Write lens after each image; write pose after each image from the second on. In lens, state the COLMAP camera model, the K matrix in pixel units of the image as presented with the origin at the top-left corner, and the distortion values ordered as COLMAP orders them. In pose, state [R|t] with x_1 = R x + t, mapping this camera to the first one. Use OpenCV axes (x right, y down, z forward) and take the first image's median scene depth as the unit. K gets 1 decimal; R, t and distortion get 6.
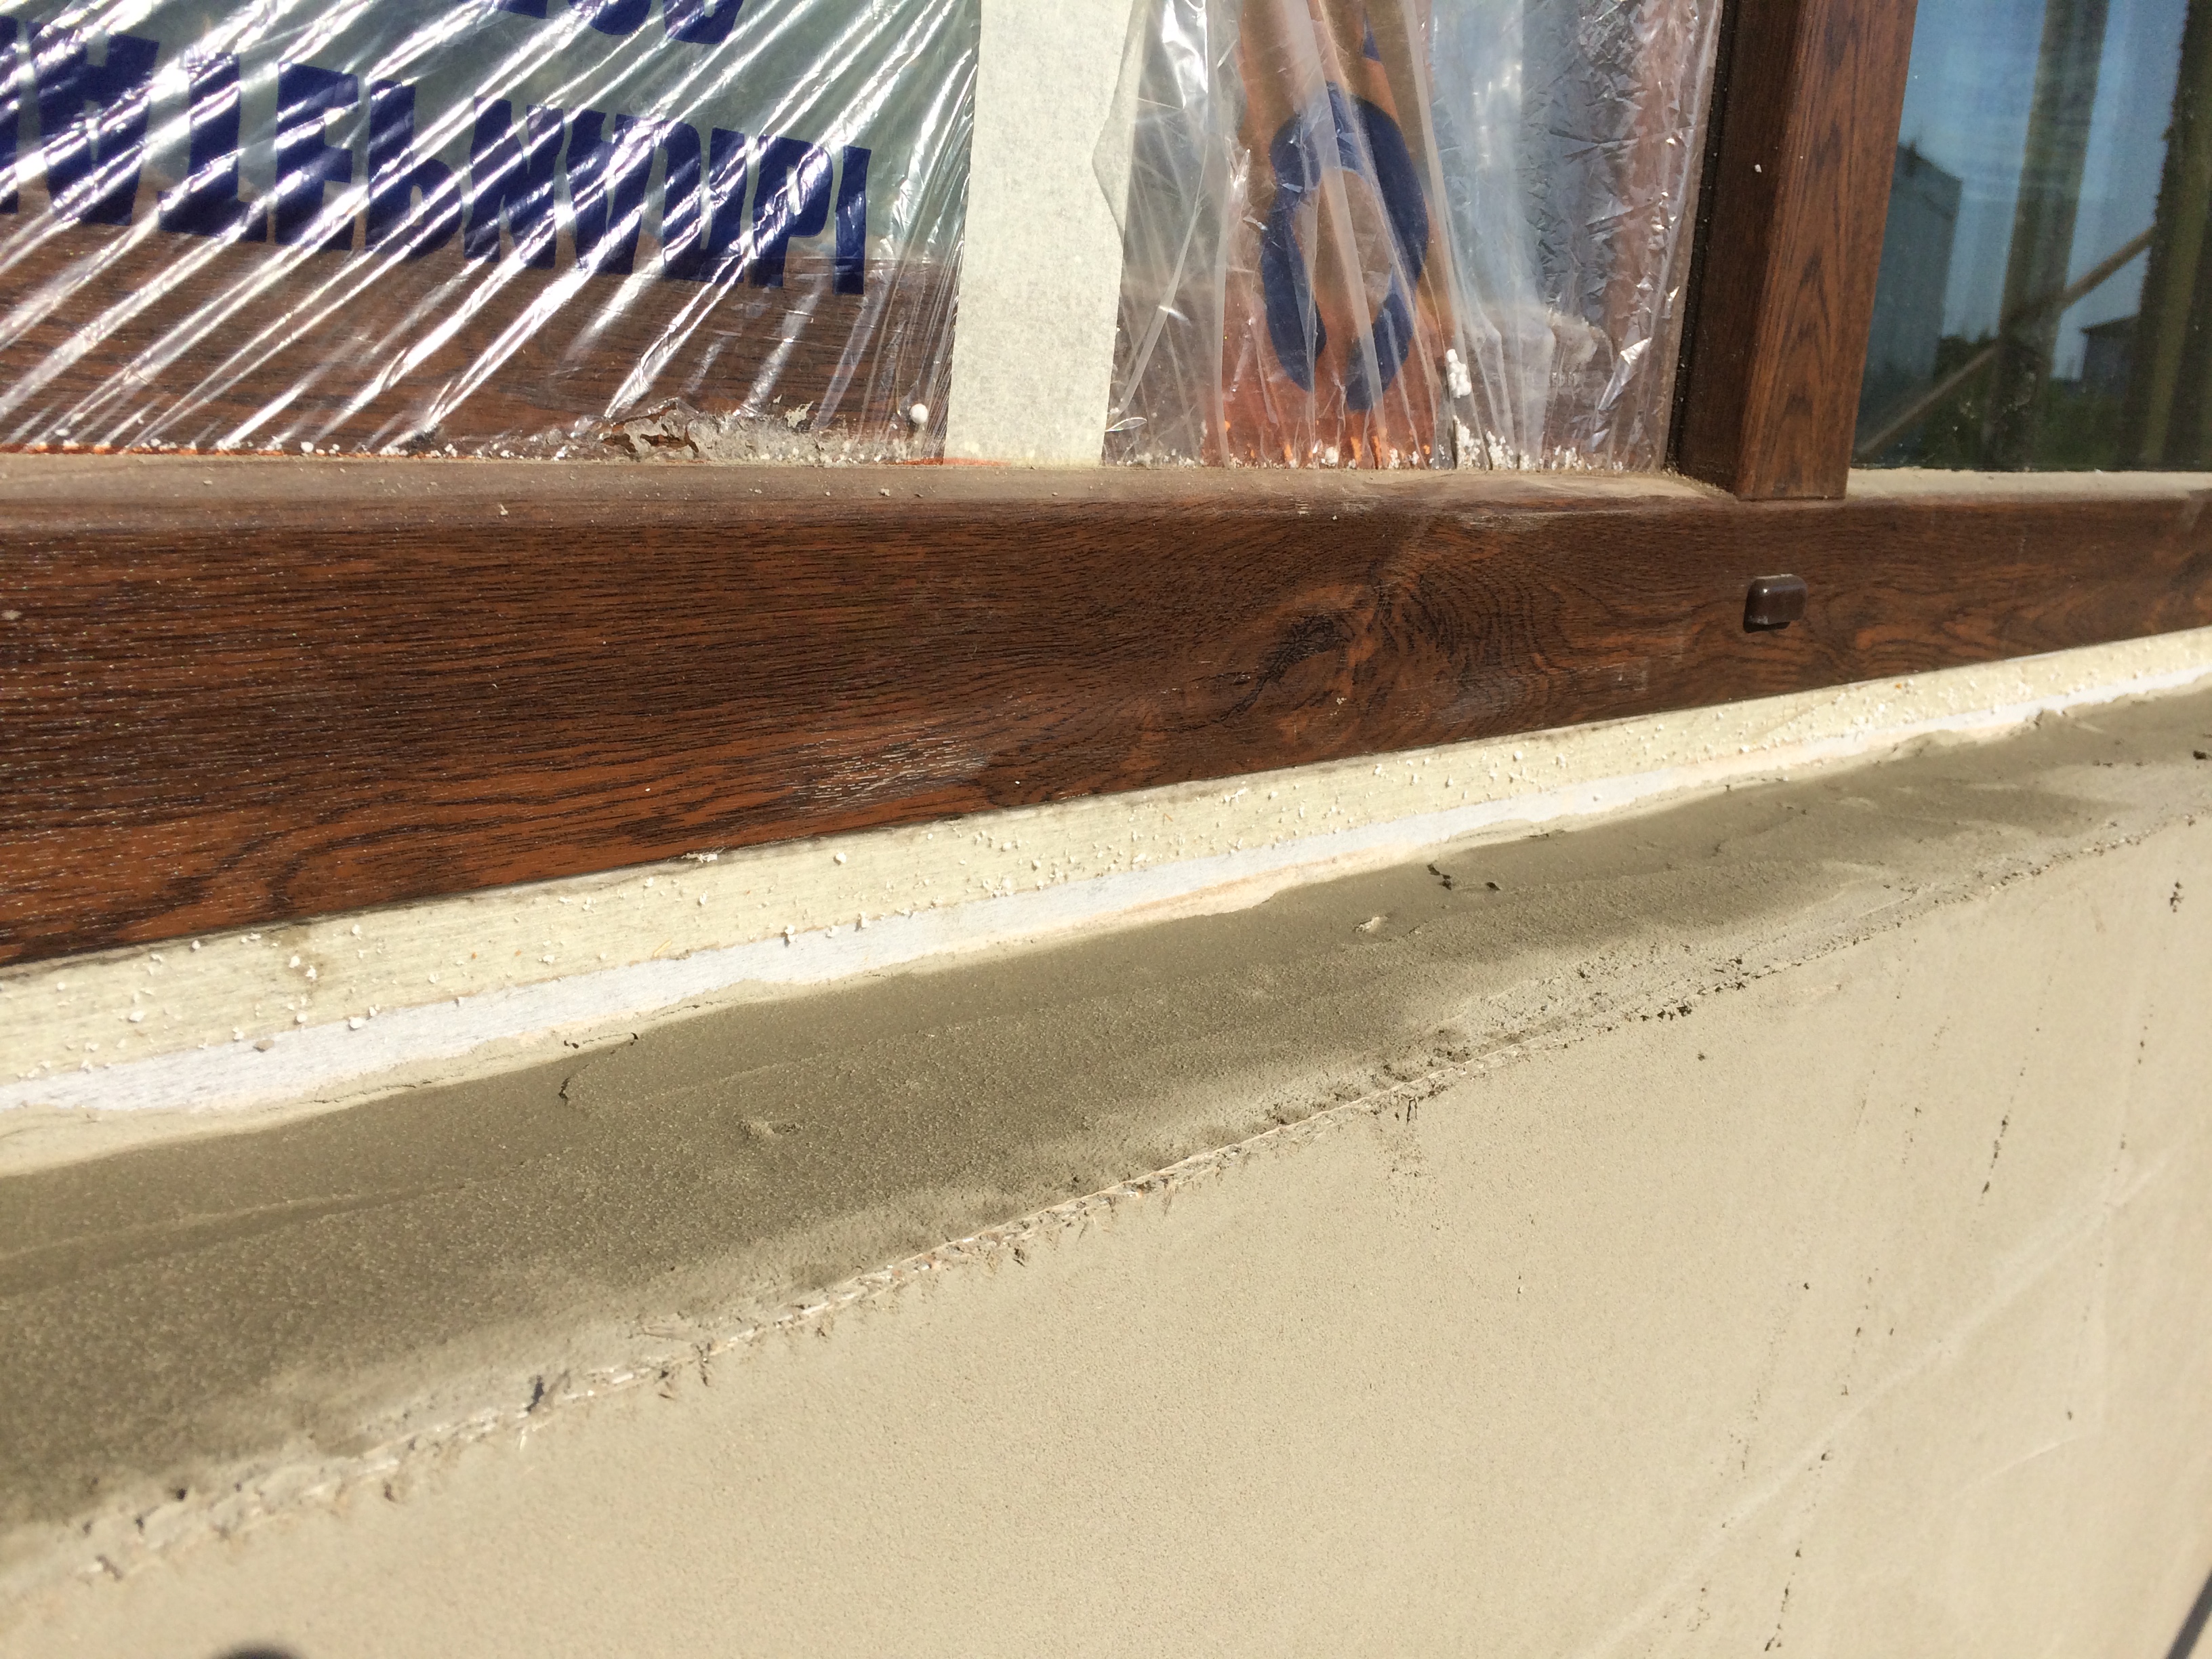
lens RADIAL K [[1848.8, 0, 1097.3], [0, 1848.8, 815.7], [0, 0, 1]] dist [0.058497, -0.083412]
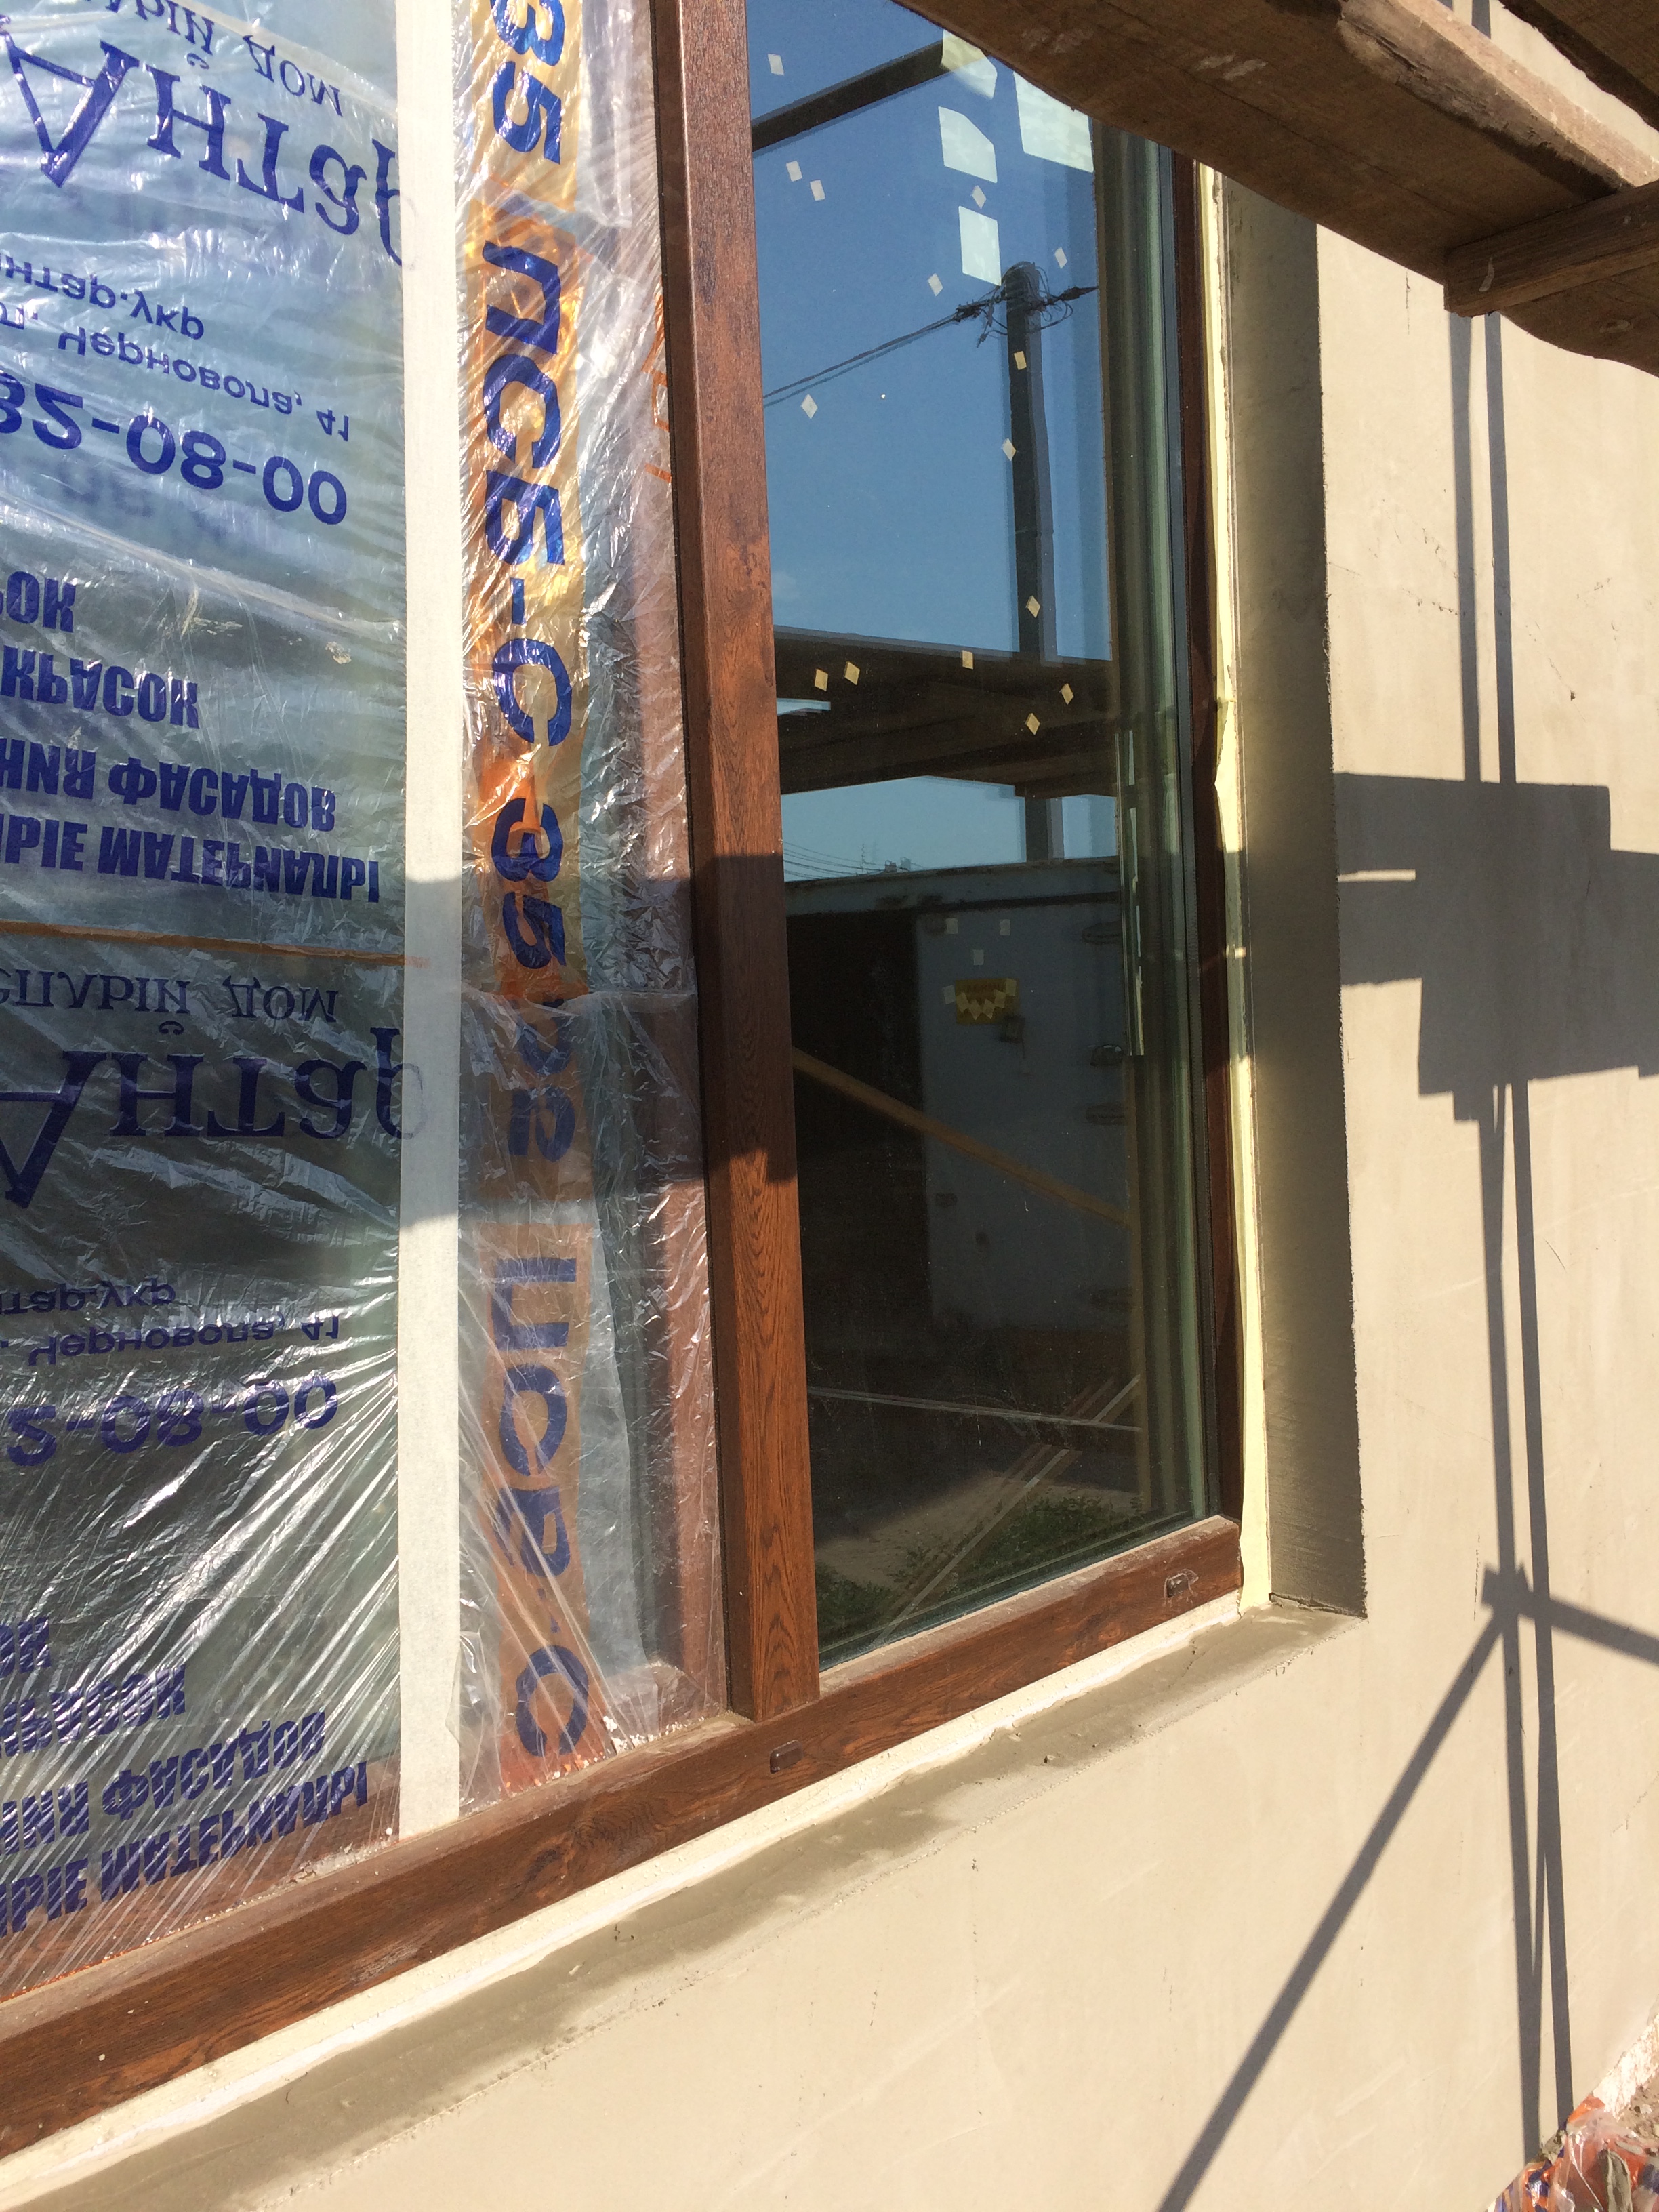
lens RADIAL K [[1848.8, 0, 840.4], [0, 1848.8, 1119.4], [0, 0, 1]] dist [0.058497, -0.083412]
pose [[0.992503, -0.102222, 0.067000, 0.507374], [0.113481, 0.974305, -0.194554, -0.616809], [-0.045391, 0.200699, 0.978601, -2.078304]]
